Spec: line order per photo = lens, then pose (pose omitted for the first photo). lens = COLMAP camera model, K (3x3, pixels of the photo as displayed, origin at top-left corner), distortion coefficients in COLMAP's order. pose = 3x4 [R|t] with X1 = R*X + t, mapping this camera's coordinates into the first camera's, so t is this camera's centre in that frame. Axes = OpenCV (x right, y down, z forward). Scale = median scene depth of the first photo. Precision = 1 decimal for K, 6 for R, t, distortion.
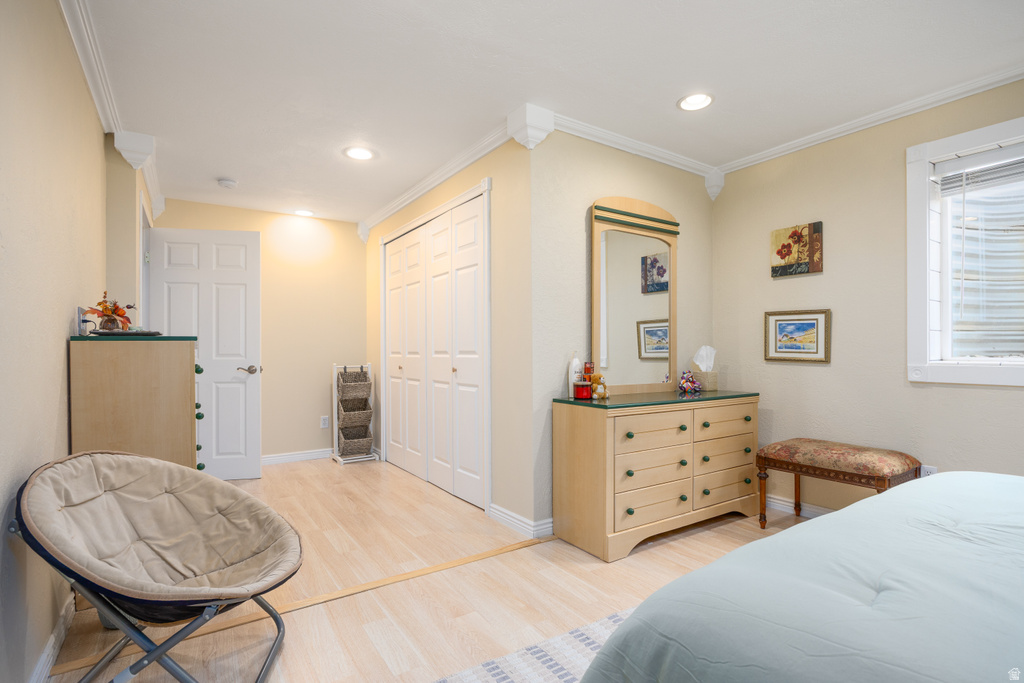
lens RADIAL K [[509.7, 0, 507.8], [0, 509.7, 347.2], [0, 0, 1]] dist [-0.009657, 0.001696]
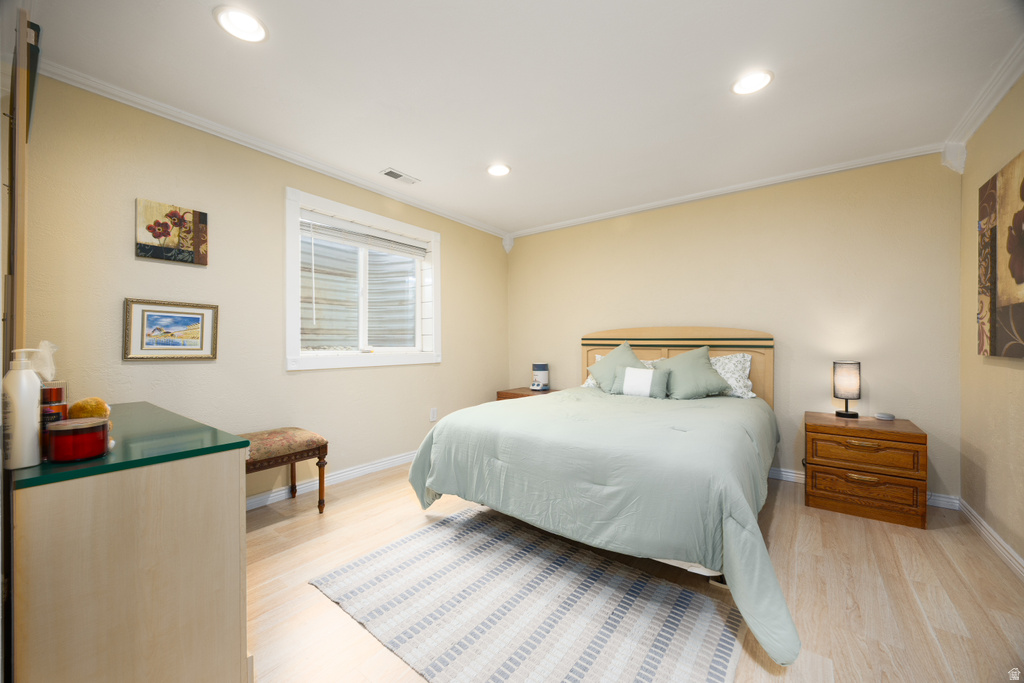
lens RADIAL K [[396.1, 0, 511.1], [0, 396.1, 339.0], [0, 0, 1]] dist [0.010741, 0.000088]
pose [[-0.355156, 0.011047, 0.934742, -0.288335], [-0.004588, 0.999898, -0.013561, -0.000987], [-0.934796, -0.009105, -0.355069, 0.702735]]
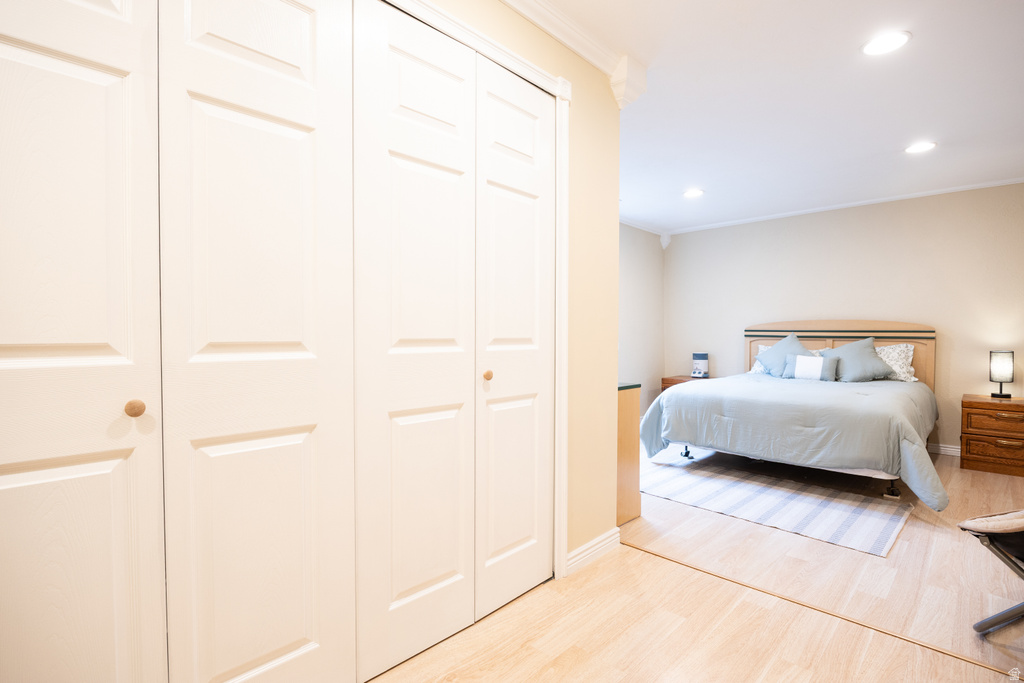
lens RADIAL K [[509.7, 0, 501.2], [0, 509.7, 338.8], [0, 0, 1]] dist [-0.009657, 0.001696]
pose [[-0.236272, -0.009371, 0.971642, -0.706663], [-0.008380, 0.999936, 0.007607, 0.003244], [-0.971651, -0.006345, -0.236335, 1.285753]]
